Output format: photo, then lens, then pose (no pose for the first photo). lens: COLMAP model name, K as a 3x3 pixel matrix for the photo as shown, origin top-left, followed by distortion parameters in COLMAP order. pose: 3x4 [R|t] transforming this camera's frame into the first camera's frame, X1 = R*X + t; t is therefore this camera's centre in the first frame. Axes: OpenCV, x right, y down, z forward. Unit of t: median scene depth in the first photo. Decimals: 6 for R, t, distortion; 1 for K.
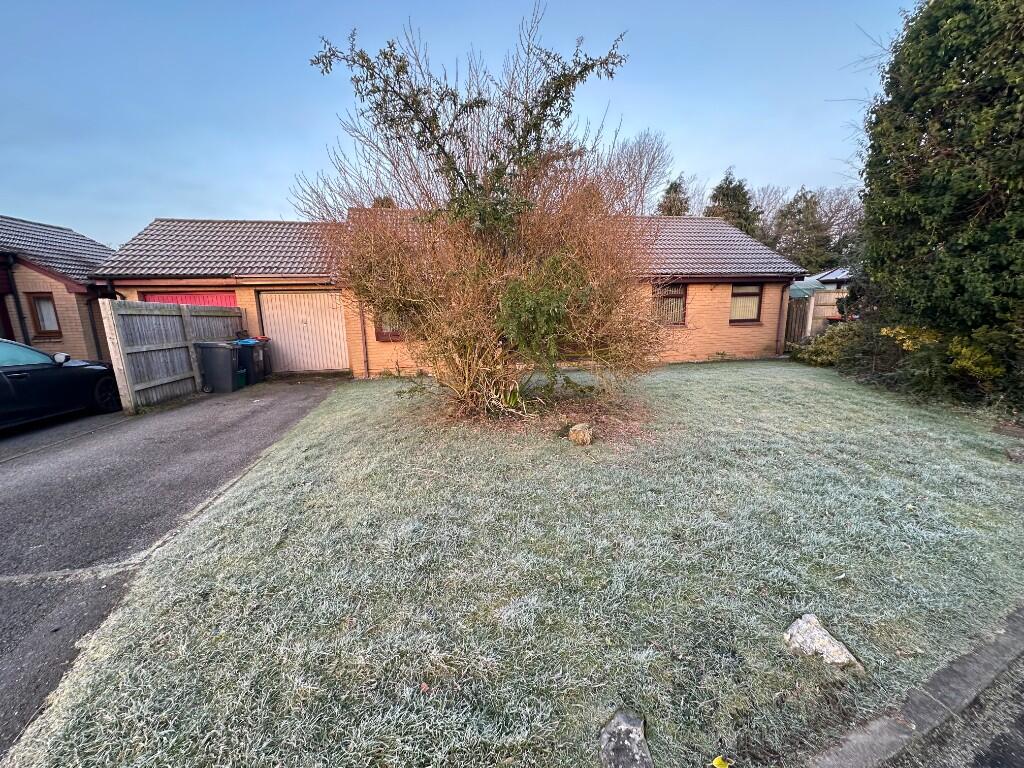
lens RADIAL K [[408.3, 0, 511.4], [0, 408.3, 382.1], [0, 0, 1]] dist [-0.003247, 0.000052]
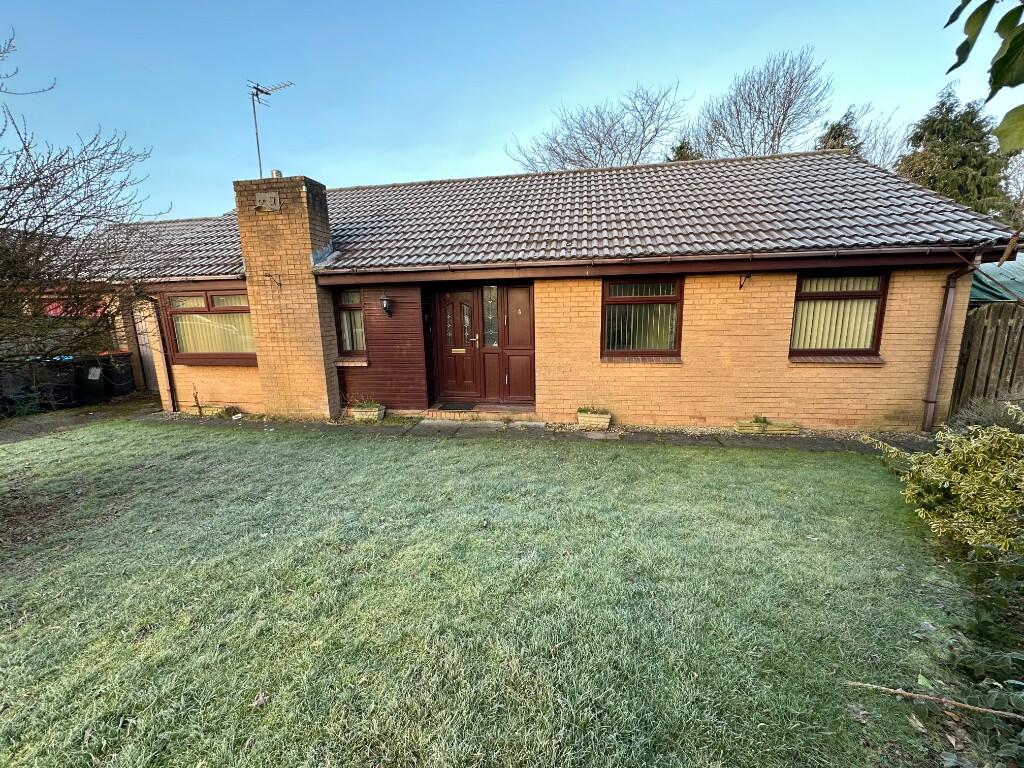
lens RADIAL K [[408.3, 0, 512.5], [0, 408.3, 383.4], [0, 0, 1]] dist [-0.003247, 0.000052]
pose [[0.927167, 0.070276, -0.367998, 0.405231], [-0.069551, 0.997462, 0.015252, -0.097388], [0.368136, 0.011454, 0.929701, 0.436939]]
